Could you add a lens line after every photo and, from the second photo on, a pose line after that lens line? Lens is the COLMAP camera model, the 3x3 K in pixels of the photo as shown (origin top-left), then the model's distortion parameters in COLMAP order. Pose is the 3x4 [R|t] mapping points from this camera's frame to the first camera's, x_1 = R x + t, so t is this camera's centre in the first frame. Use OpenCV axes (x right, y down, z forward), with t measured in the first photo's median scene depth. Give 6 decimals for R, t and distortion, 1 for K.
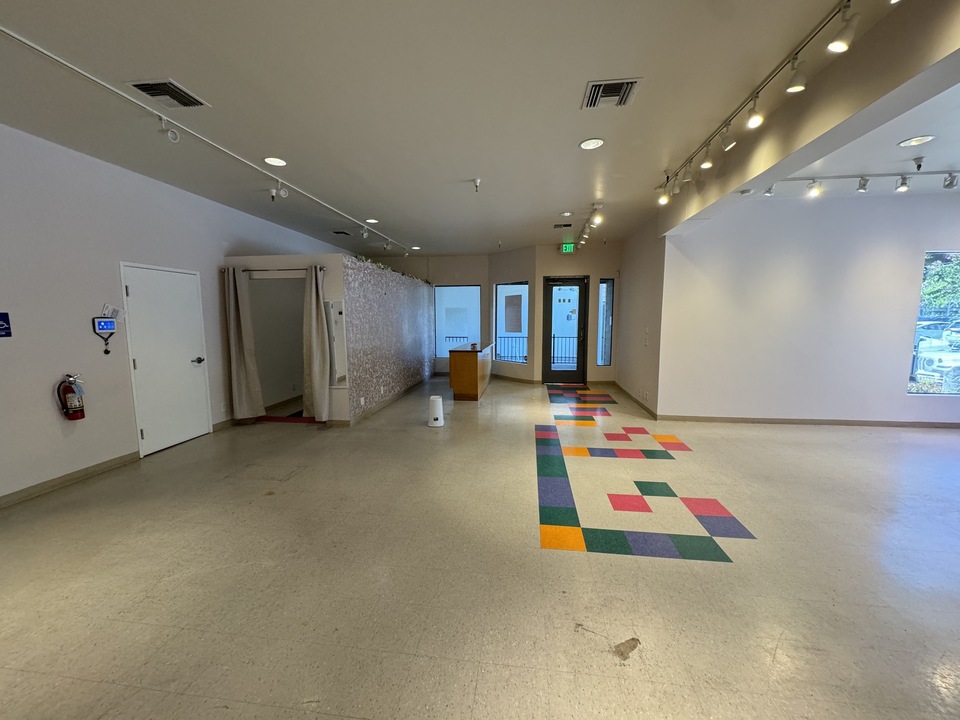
lens RADIAL K [[382.7, 0, 480.0], [0, 382.7, 360.0], [0, 0, 1]] dist [-0.001321, 0.000127]
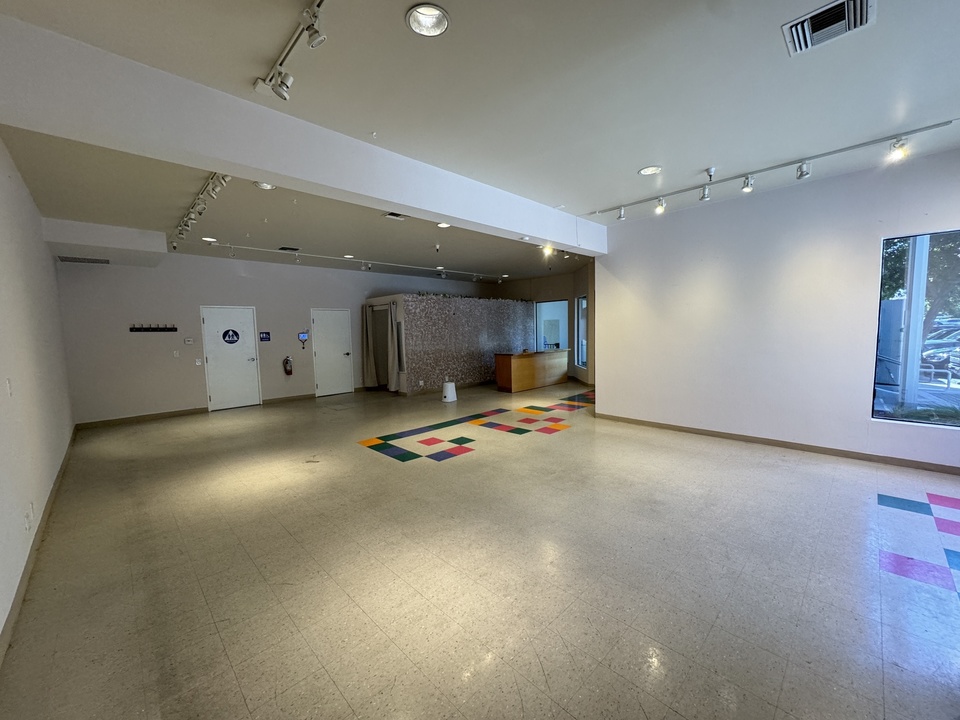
lens RADIAL K [[382.7, 0, 480.0], [0, 382.7, 360.0], [0, 0, 1]] dist [-0.001321, 0.000127]
pose [[0.784802, 0.033872, -0.618820, 0.942143], [-0.048092, 0.998823, -0.006319, 0.011156], [0.617877, 0.034719, 0.785508, -0.114208]]
